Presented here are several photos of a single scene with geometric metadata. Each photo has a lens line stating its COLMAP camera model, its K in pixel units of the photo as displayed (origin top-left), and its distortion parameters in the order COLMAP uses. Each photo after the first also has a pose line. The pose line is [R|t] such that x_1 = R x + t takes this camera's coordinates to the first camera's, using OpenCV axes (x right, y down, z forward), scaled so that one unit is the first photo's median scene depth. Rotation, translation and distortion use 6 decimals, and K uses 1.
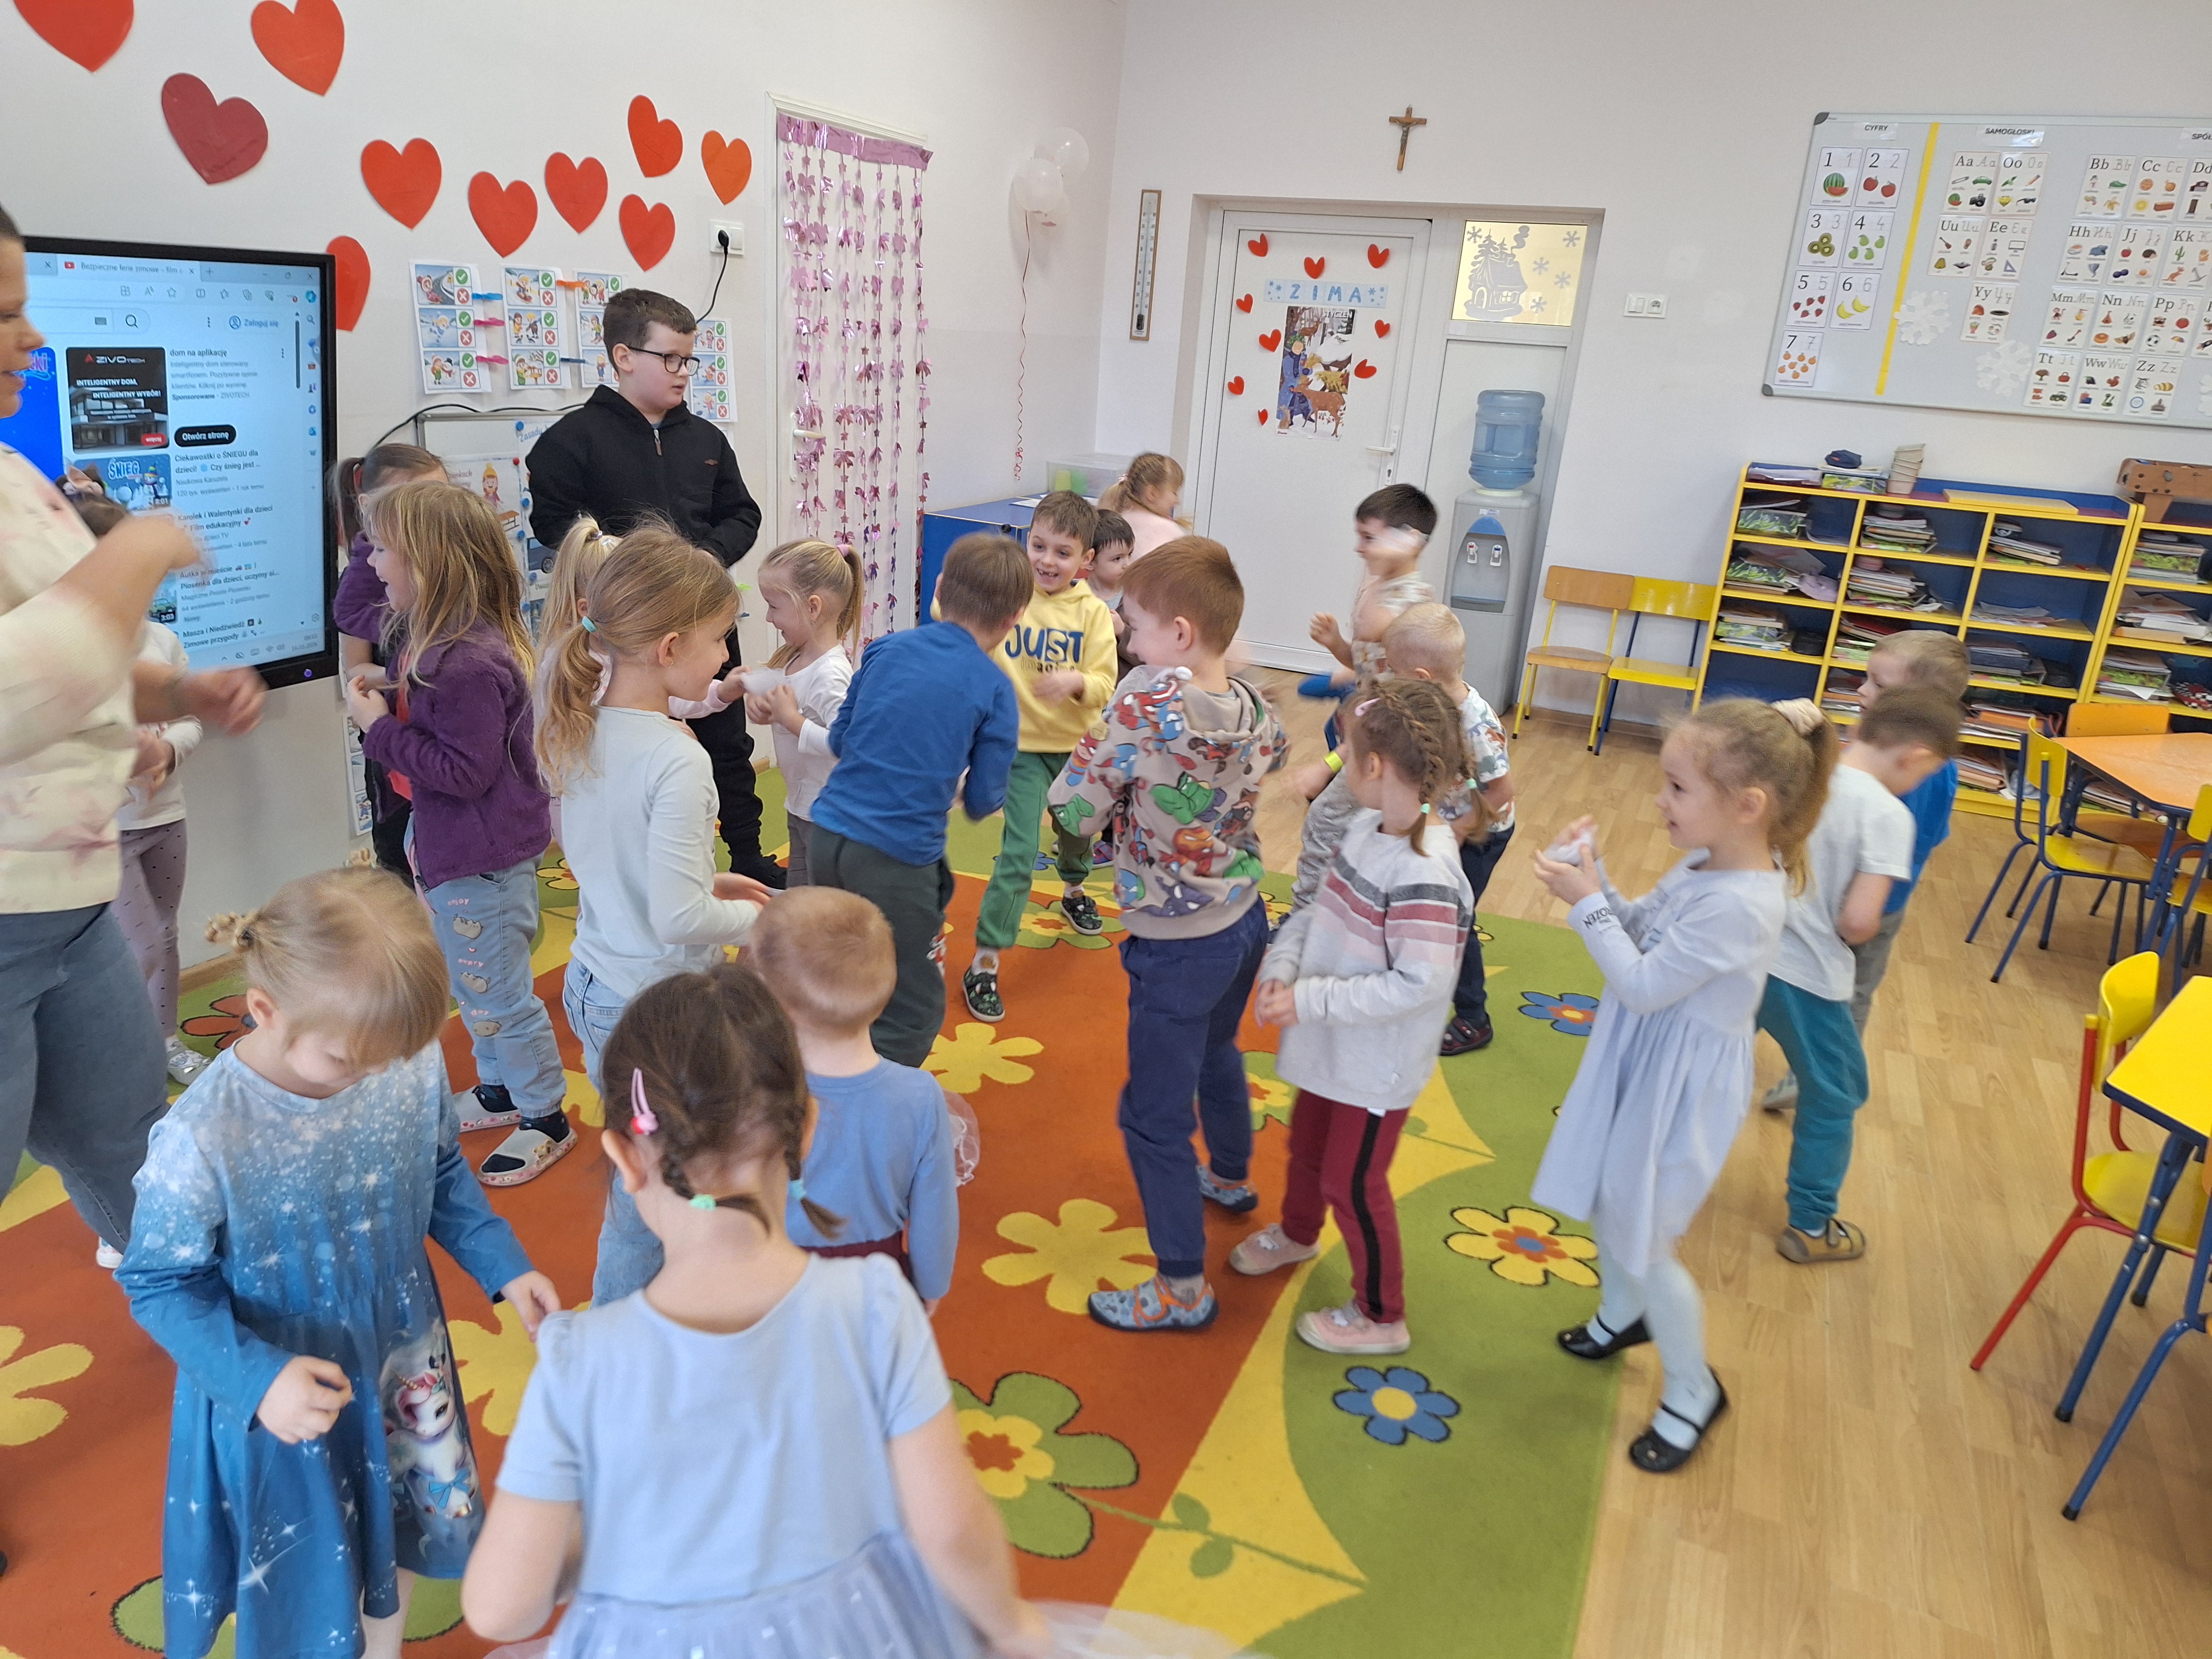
lens RADIAL K [[1536.0, 0, 1093.9], [0, 1536.0, 829.0], [0, 0, 1]] dist [0.046041, -0.044869]
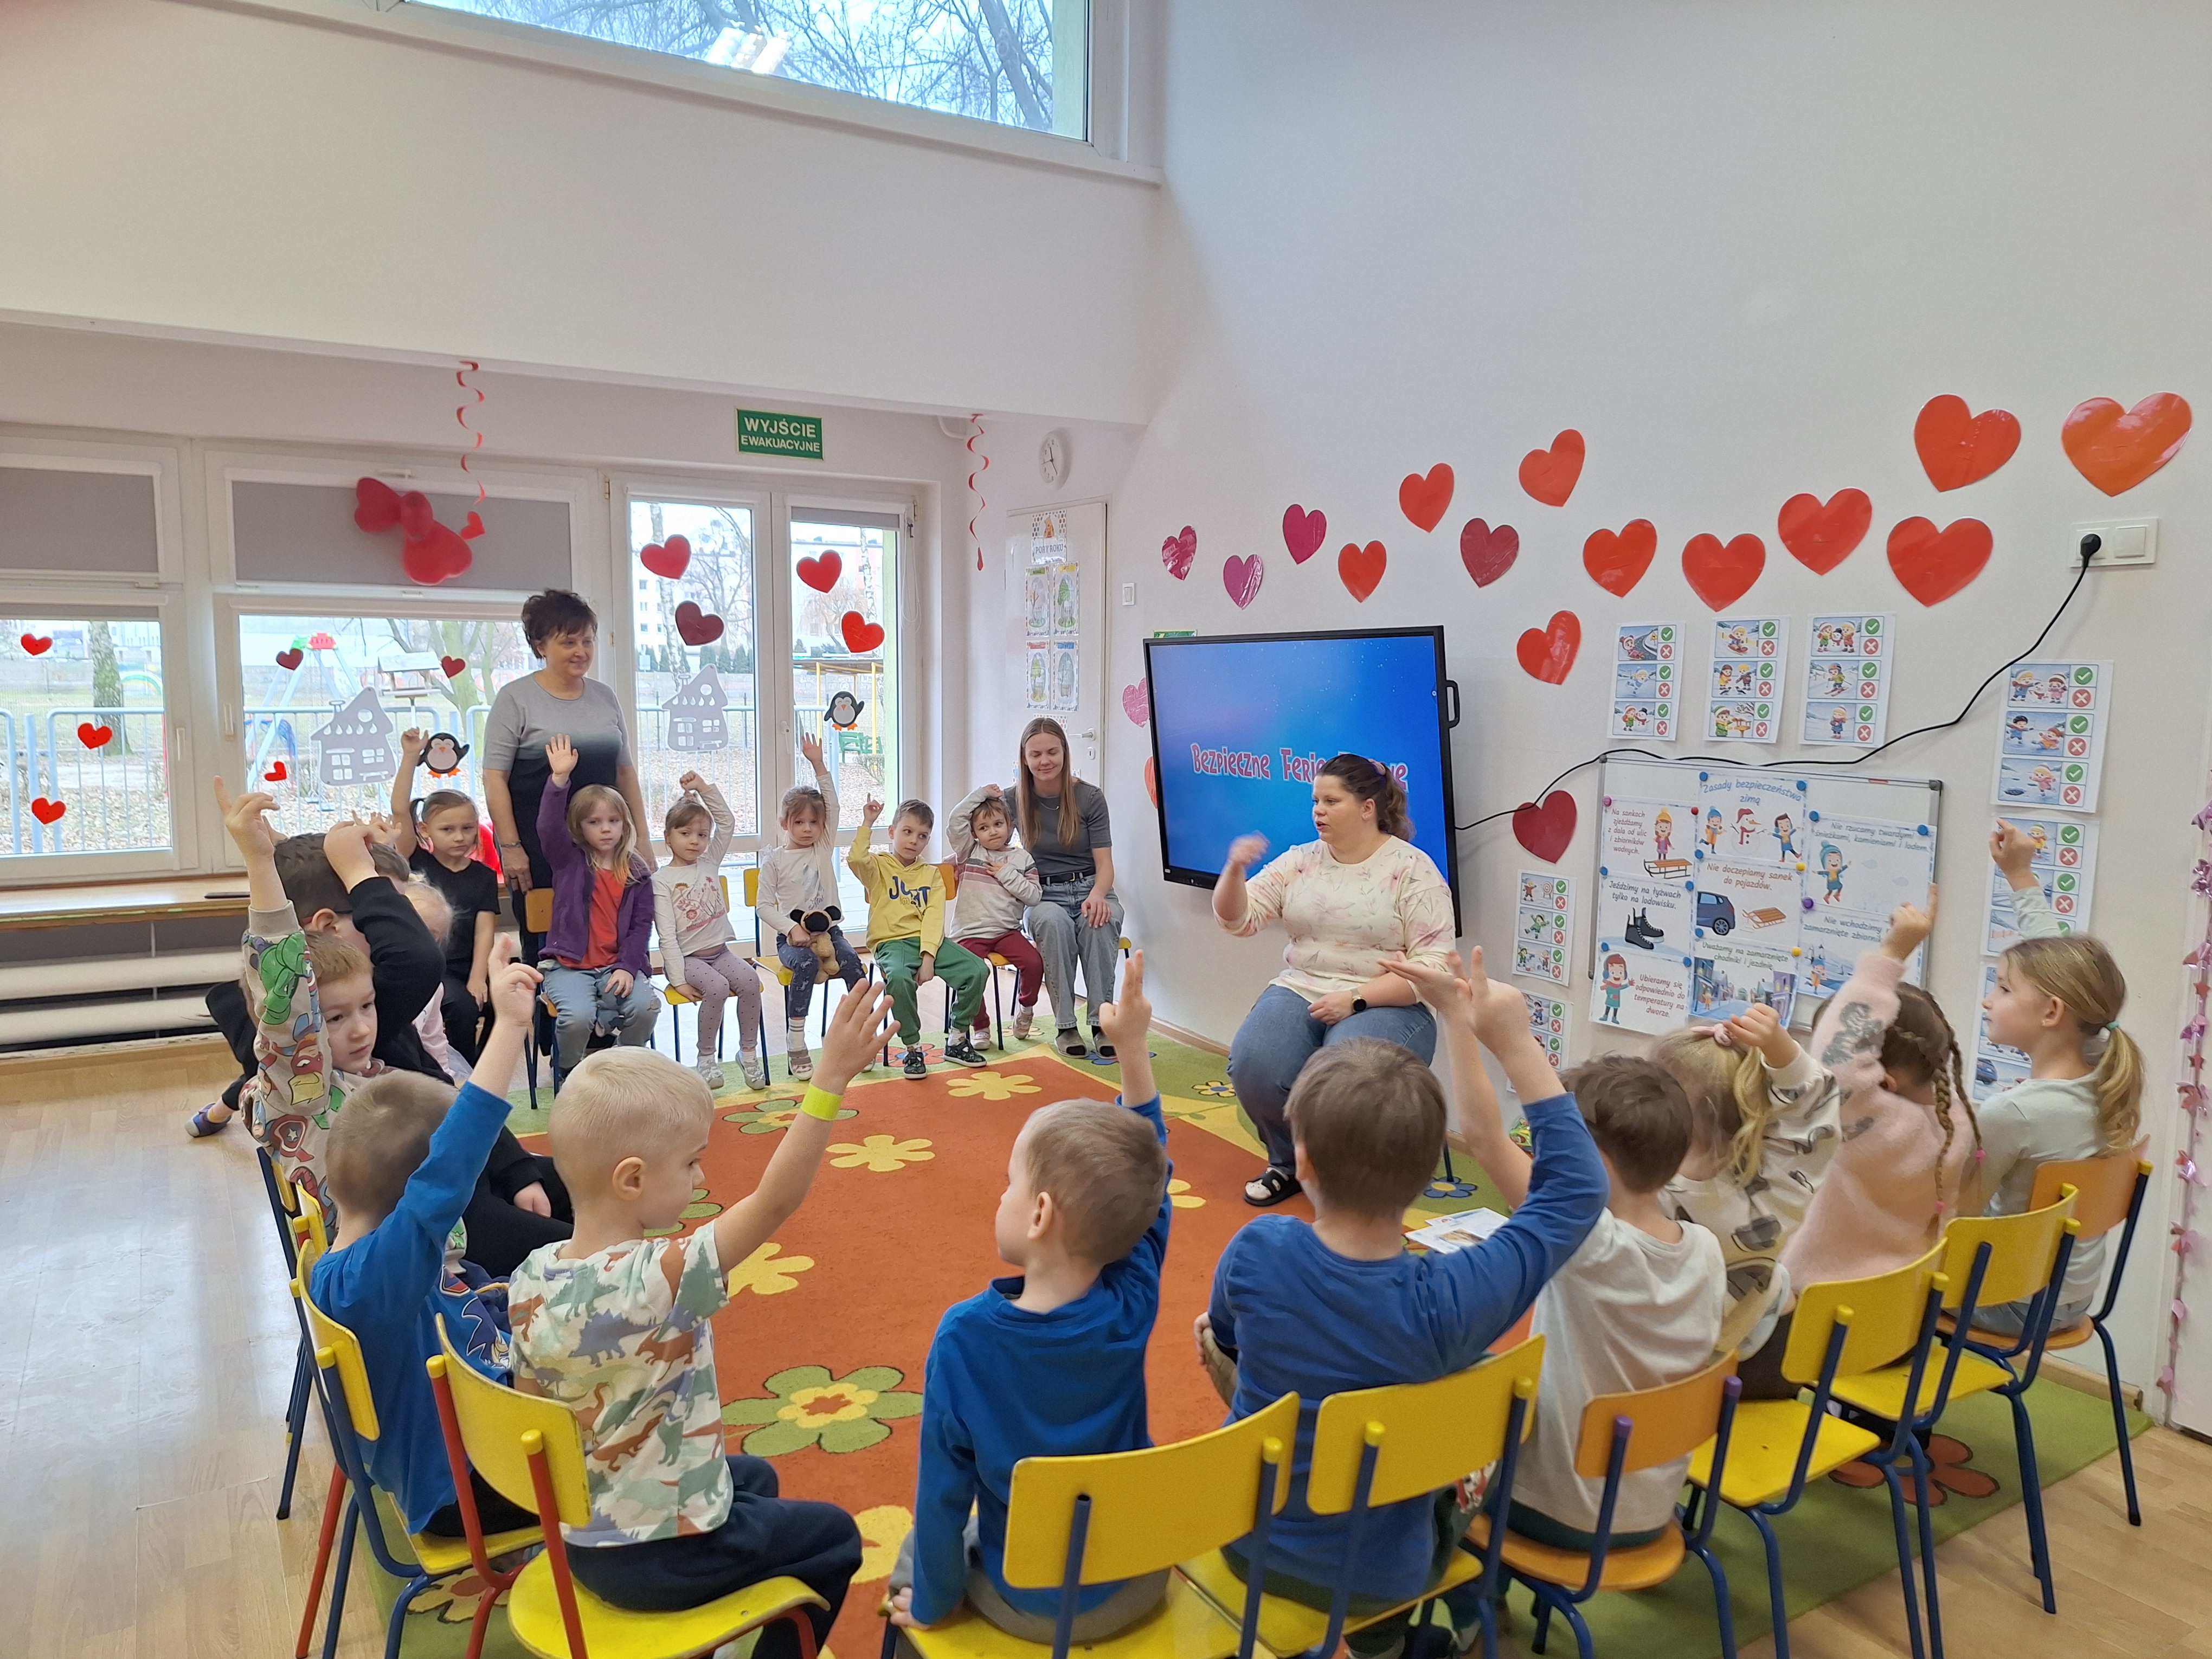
lens RADIAL K [[1542.3, 0, 1106.0], [0, 1542.3, 829.5], [0, 0, 1]] dist [0.062068, -0.078029]
pose [[-0.569113, 0.016146, -0.822101, 0.446181], [-0.302280, 0.925688, 0.227438, -0.237027], [0.764682, 0.377943, -0.521940, 0.866056]]
